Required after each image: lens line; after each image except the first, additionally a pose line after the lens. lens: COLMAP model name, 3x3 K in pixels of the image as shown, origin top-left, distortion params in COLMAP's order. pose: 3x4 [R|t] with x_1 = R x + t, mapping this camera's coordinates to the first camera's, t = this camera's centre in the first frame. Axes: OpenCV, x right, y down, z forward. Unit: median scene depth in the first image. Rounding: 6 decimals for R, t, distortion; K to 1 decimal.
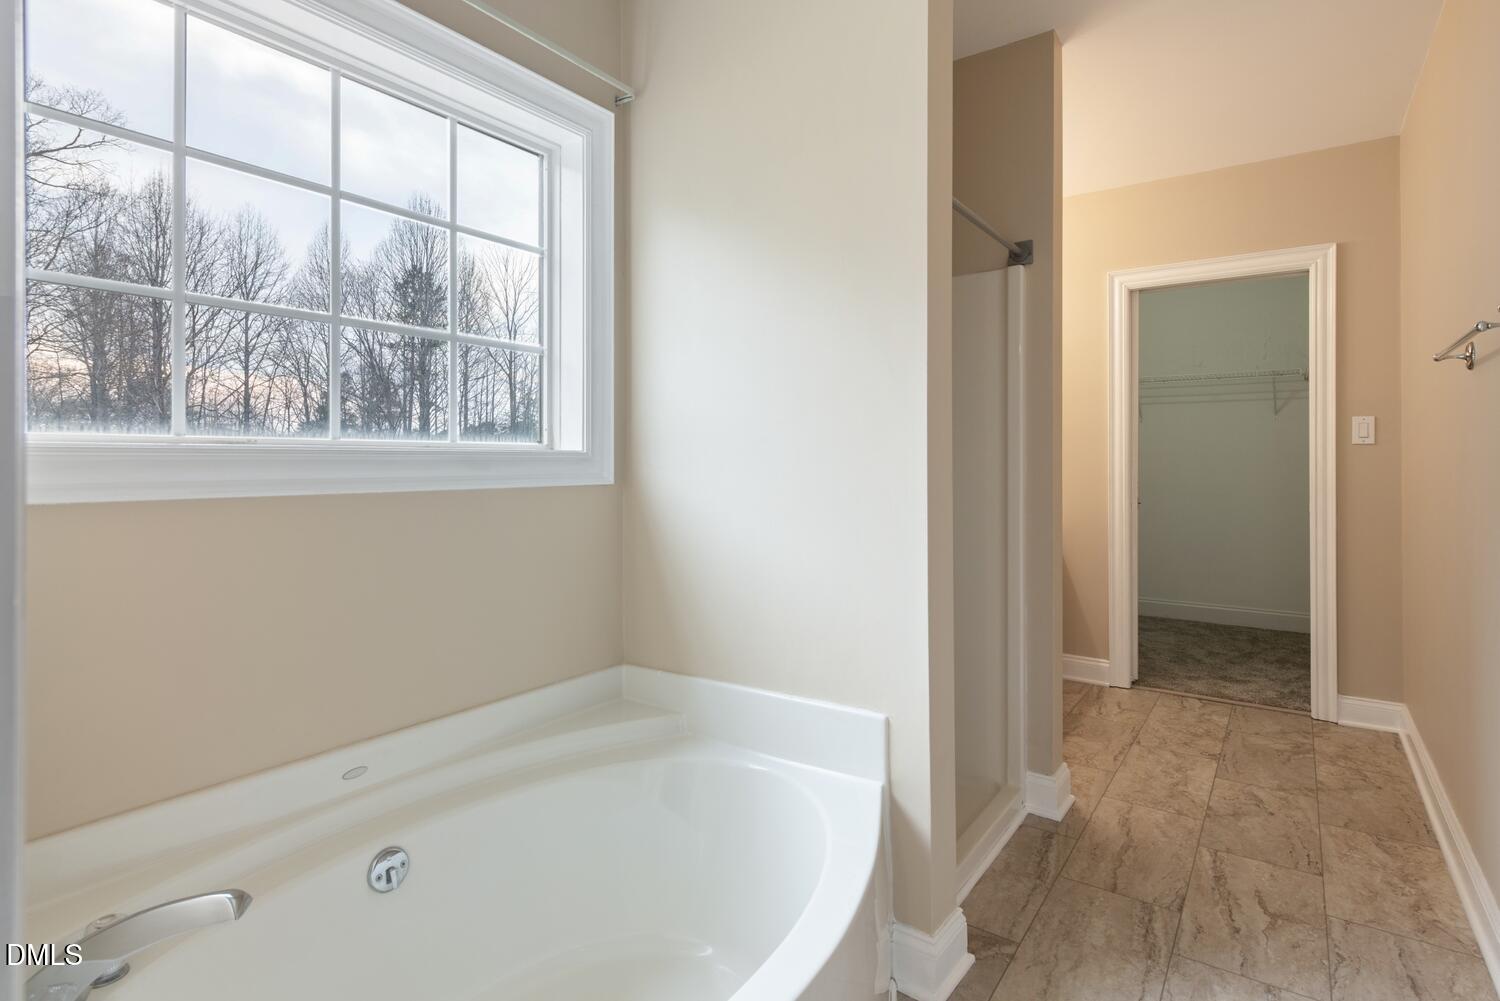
lens RADIAL K [[753.3, 0, 747.4], [0, 753.3, 460.2], [0, 0, 1]] dist [-0.003007, -0.001345]
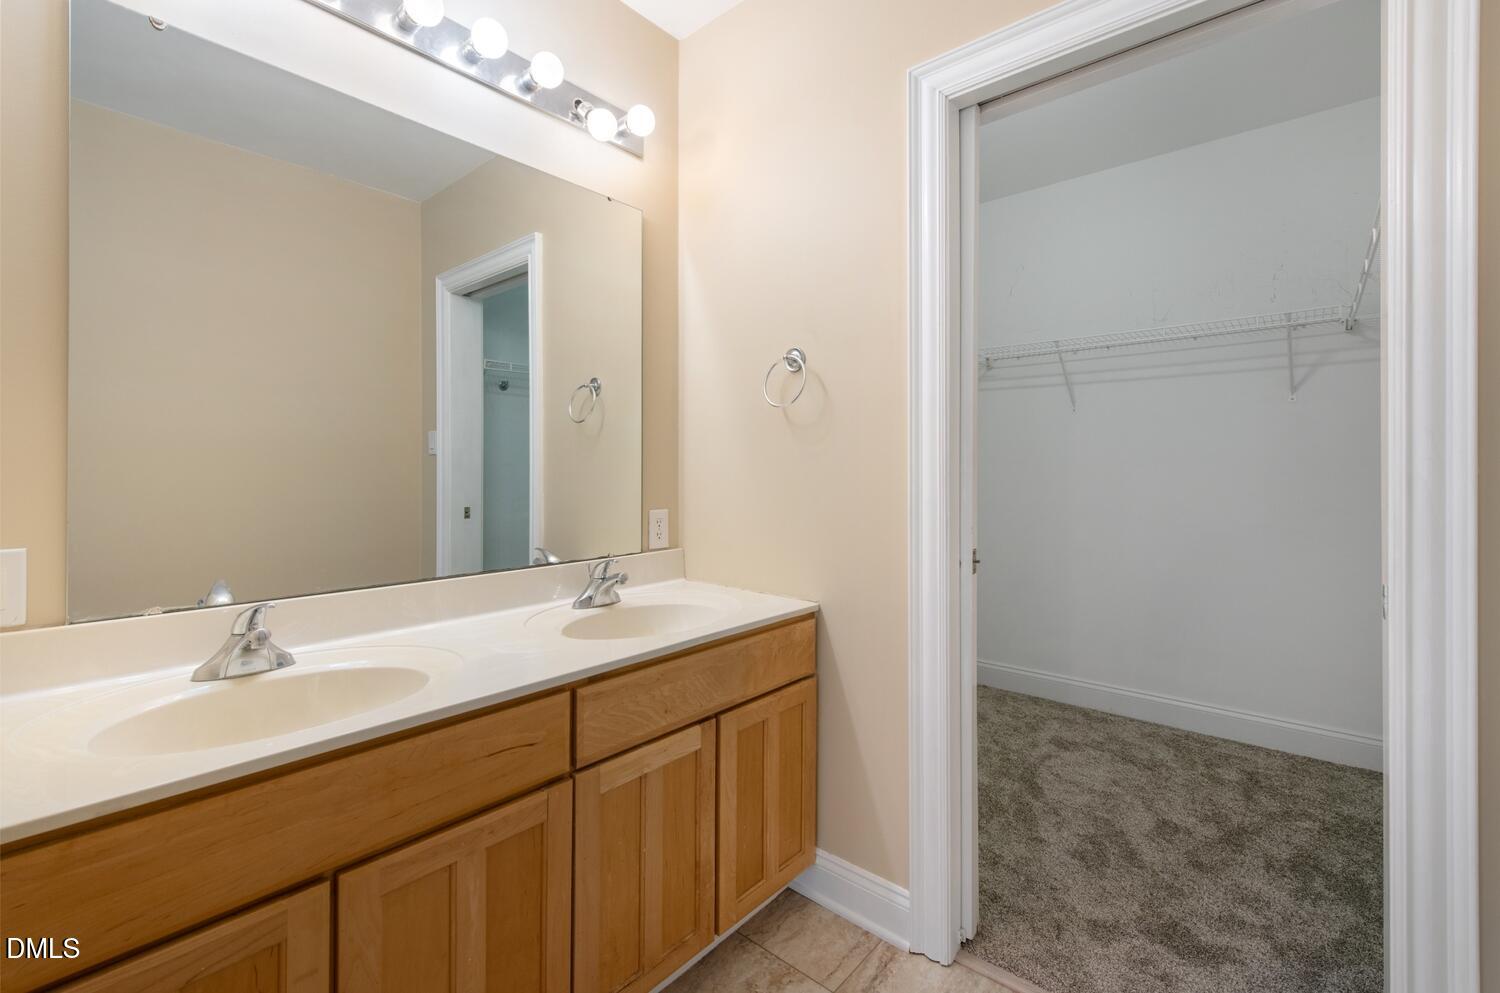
lens RADIAL K [[651.5, 0, 750.1], [0, 651.5, 471.8], [0, 0, 1]] dist [0.000595, -0.000599]
pose [[0.996398, -0.000107, -0.084801, 0.500930], [0.000497, 0.999989, 0.004580, -0.000462], [0.084799, -0.004605, 0.996387, 0.707084]]
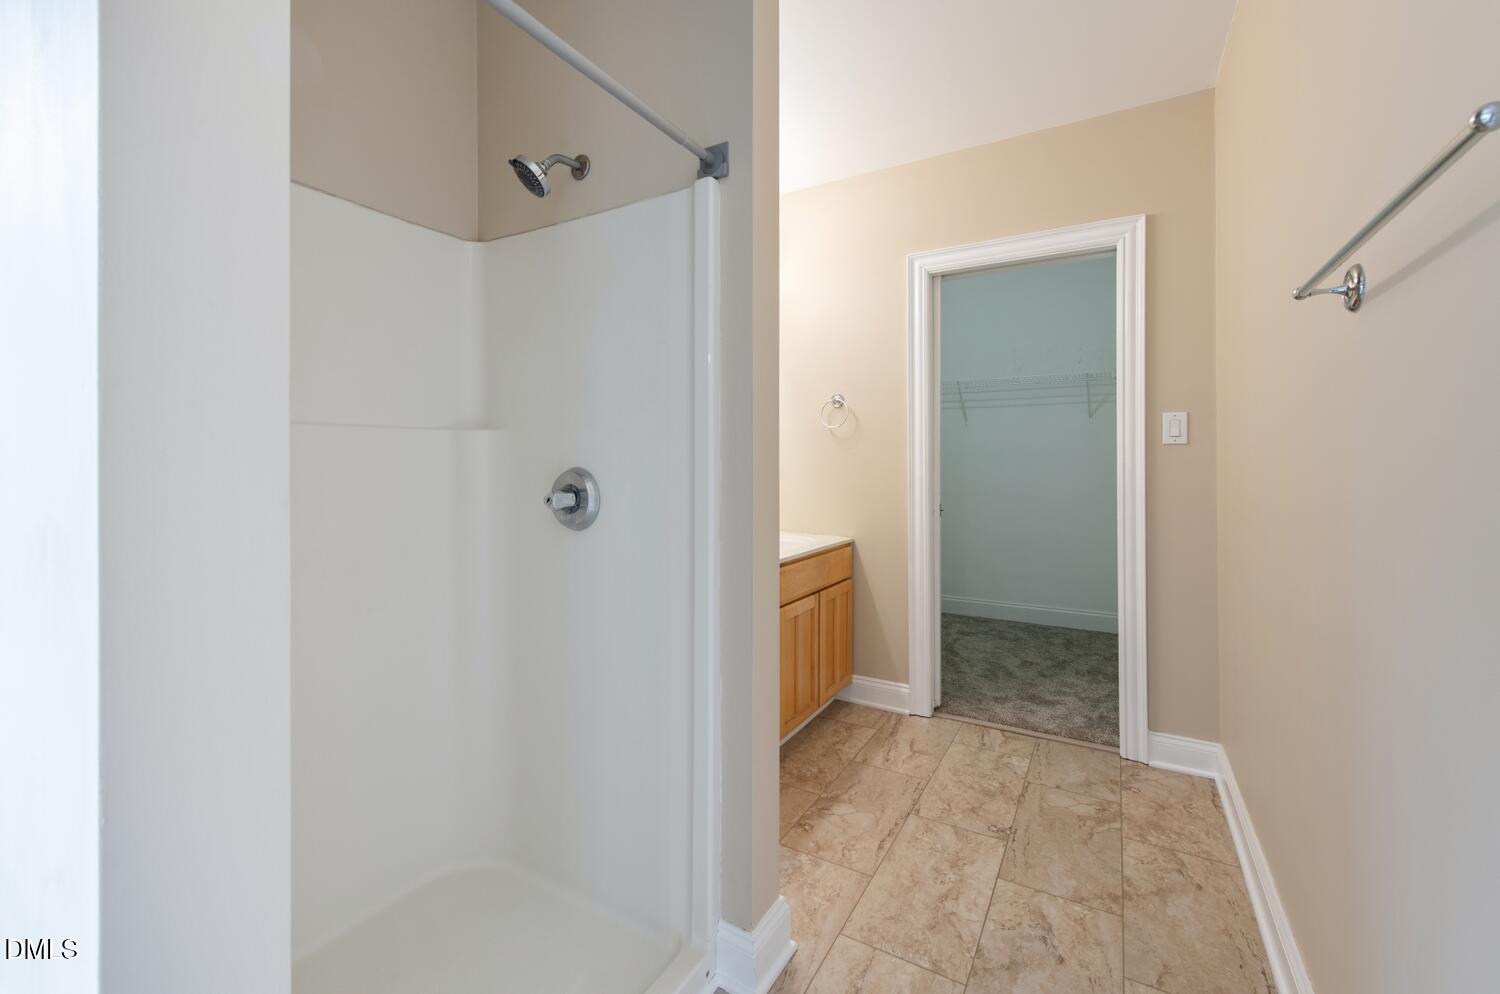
lens RADIAL K [[617.2, 0, 752.9], [0, 617.2, 462.7], [0, 0, 1]] dist [0.002023, -0.000020]
pose [[0.995339, -0.001344, 0.096426, 0.269936], [0.001379, 0.999999, -0.000291, -0.000117], [-0.096425, 0.000423, 0.995340, 0.341950]]
